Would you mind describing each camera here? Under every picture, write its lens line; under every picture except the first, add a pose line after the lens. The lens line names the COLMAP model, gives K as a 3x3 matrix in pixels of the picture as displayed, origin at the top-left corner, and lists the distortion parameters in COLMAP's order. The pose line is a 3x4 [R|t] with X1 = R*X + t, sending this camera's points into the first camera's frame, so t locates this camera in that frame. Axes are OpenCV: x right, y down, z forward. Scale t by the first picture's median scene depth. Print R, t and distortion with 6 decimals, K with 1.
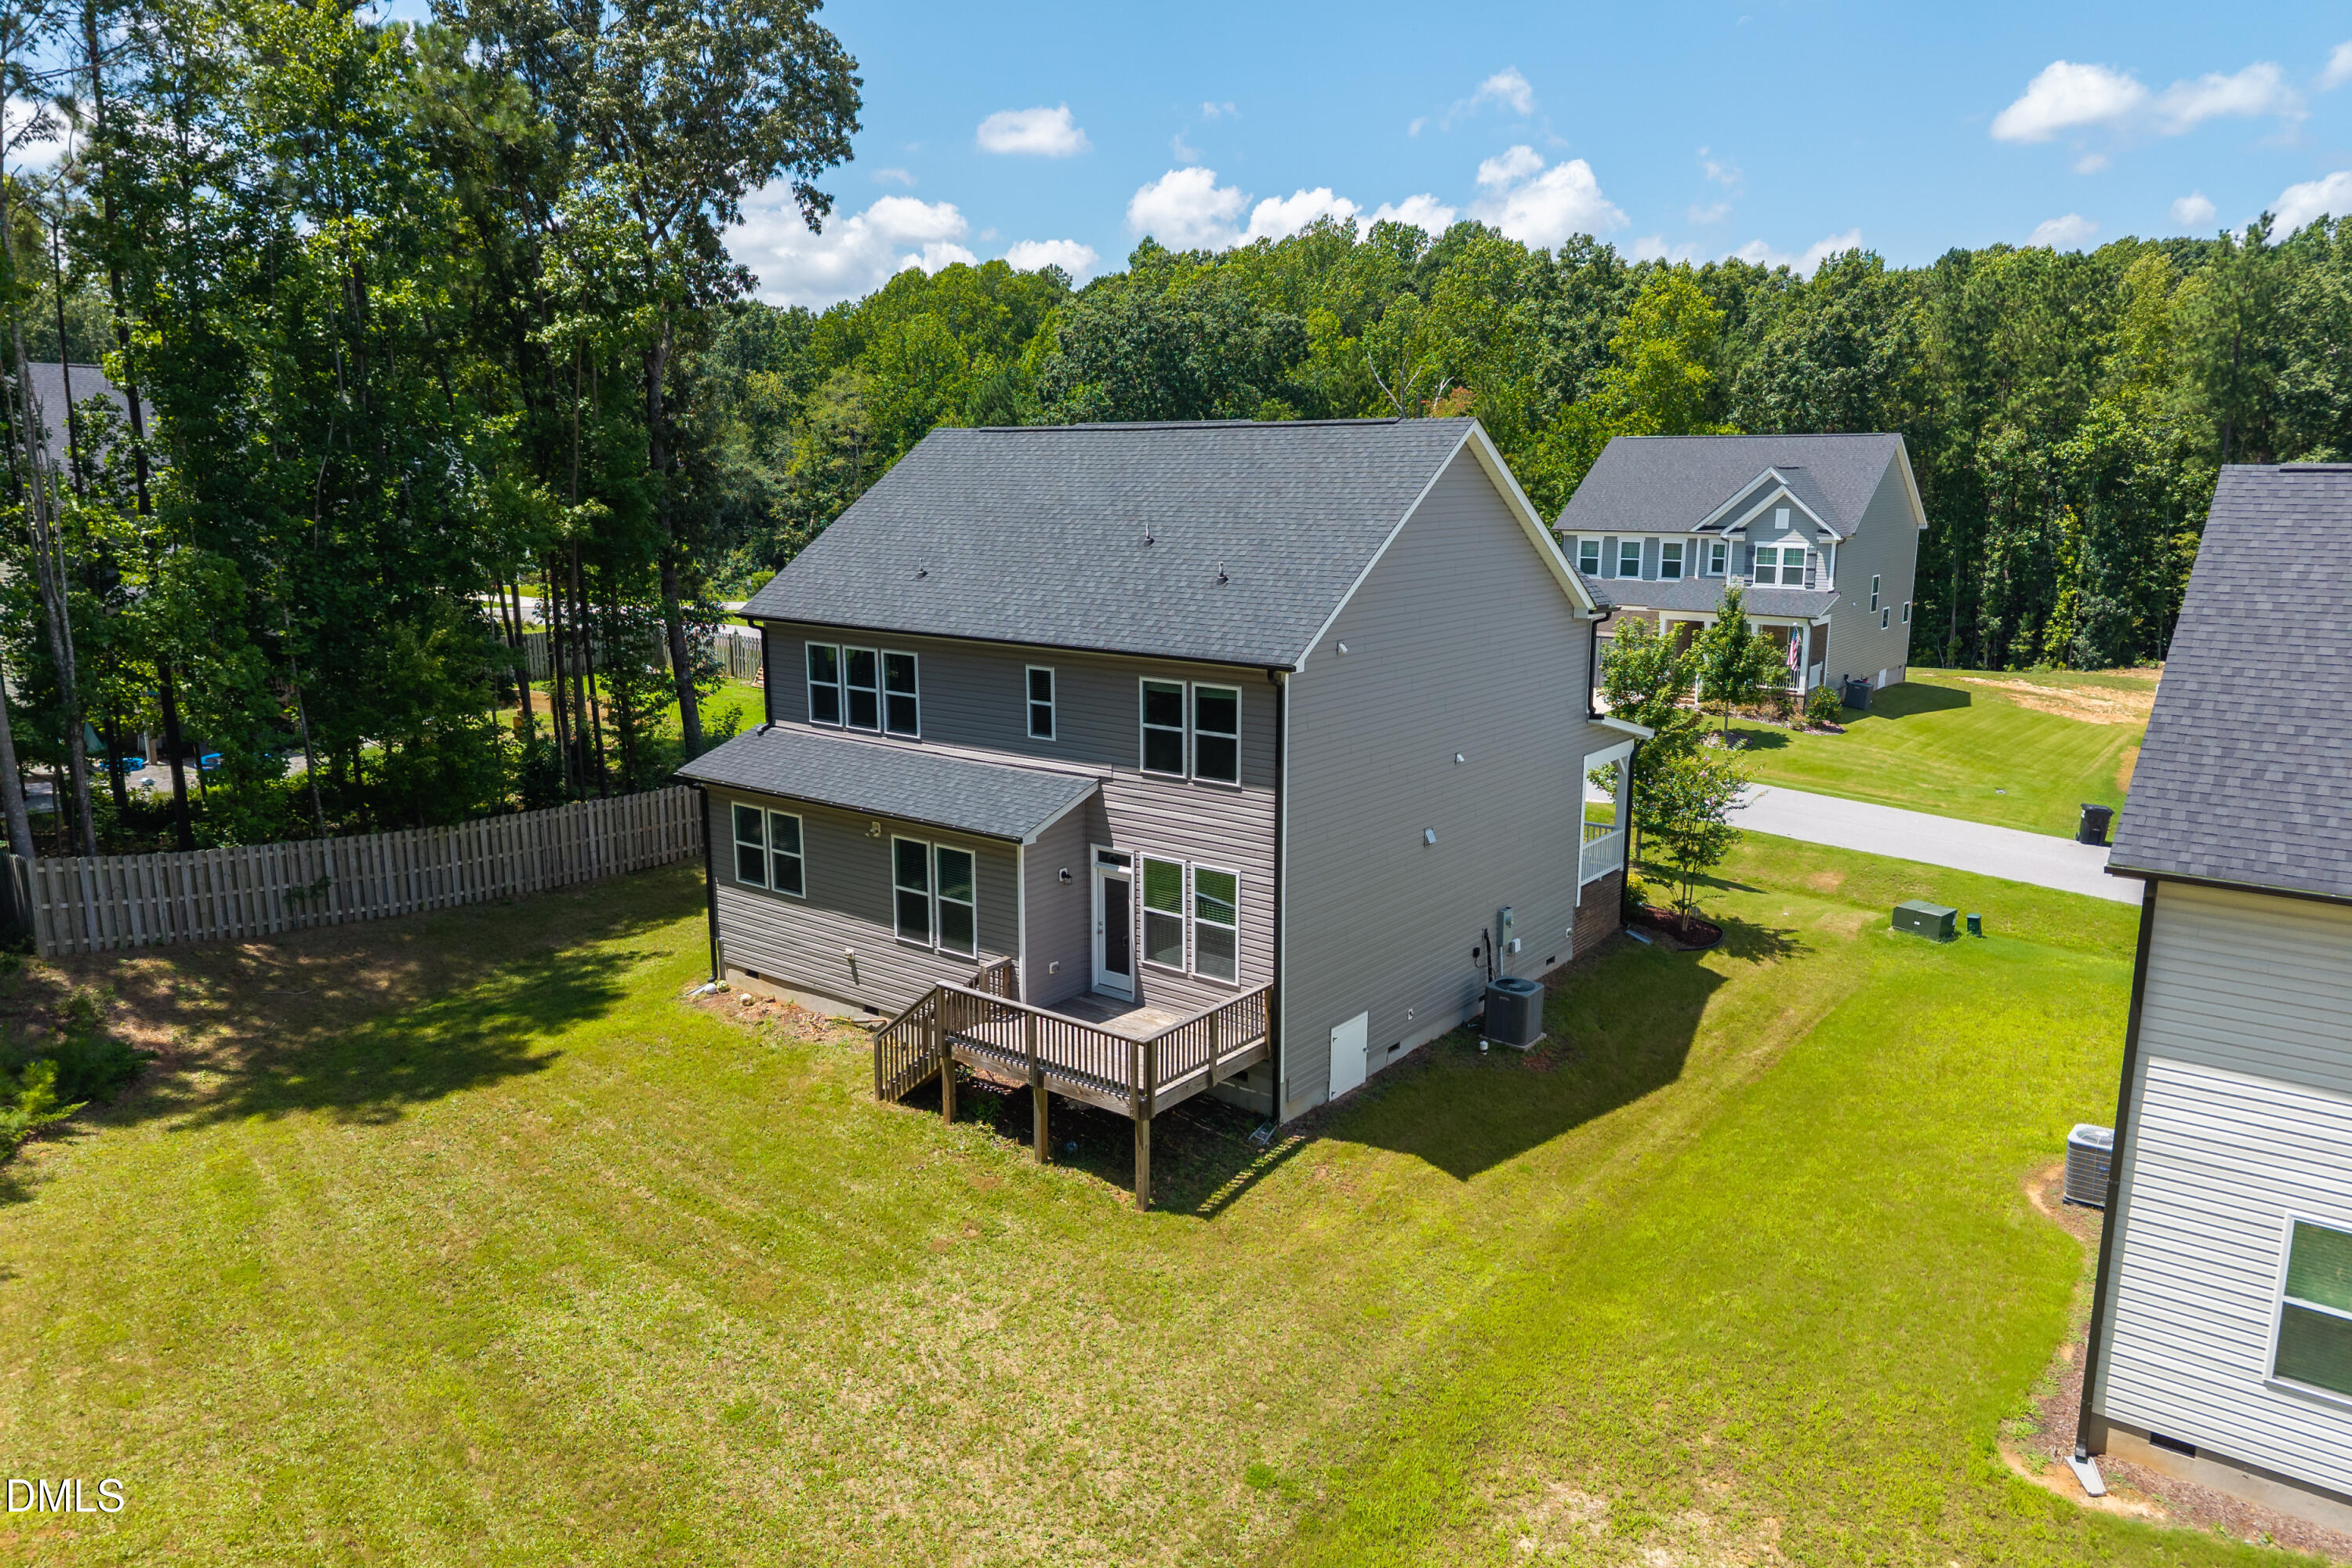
lens RADIAL K [[1565.8, 0, 1176.0], [0, 1565.8, 784.0], [0, 0, 1]] dist [0.005910, 0.000924]
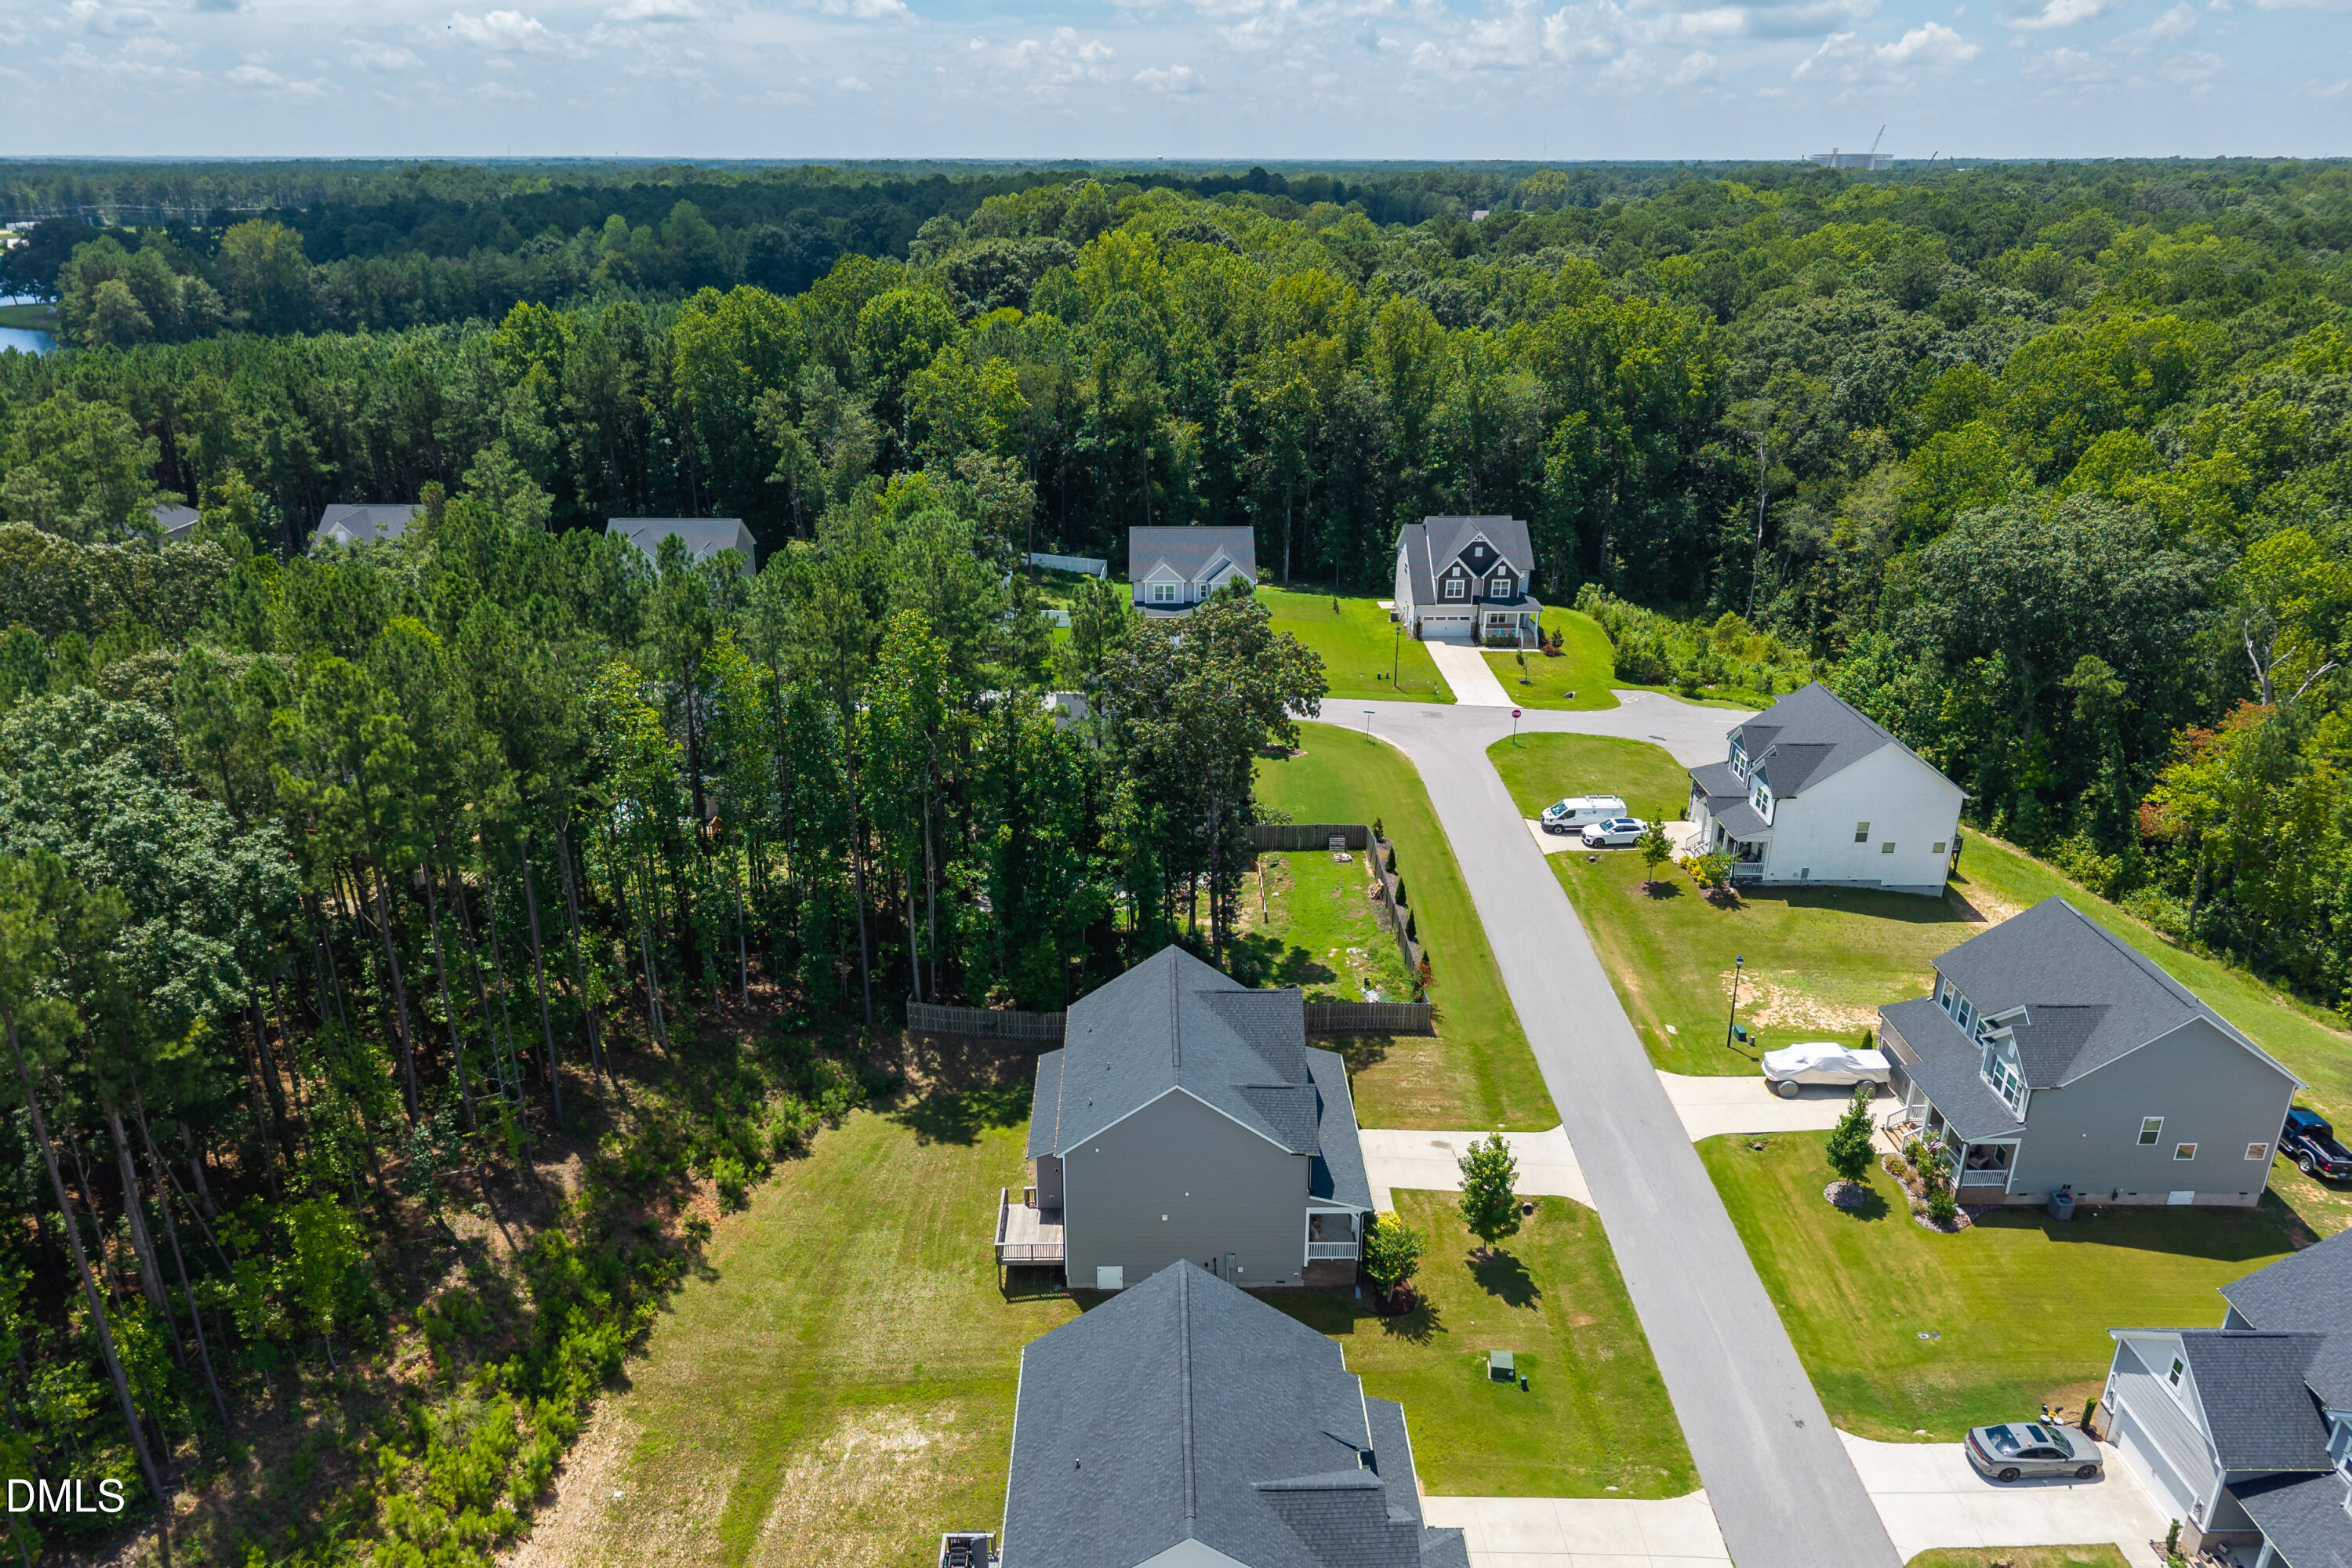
lens RADIAL K [[1565.8, 0, 1176.0], [0, 1565.8, 784.0], [0, 0, 1]] dist [0.005910, 0.000924]
pose [[0.627402, 0.290740, -0.722383, 1.559934], [-0.152616, 0.955603, 0.252055, -1.108972], [0.763593, -0.047892, 0.643919, -0.506709]]
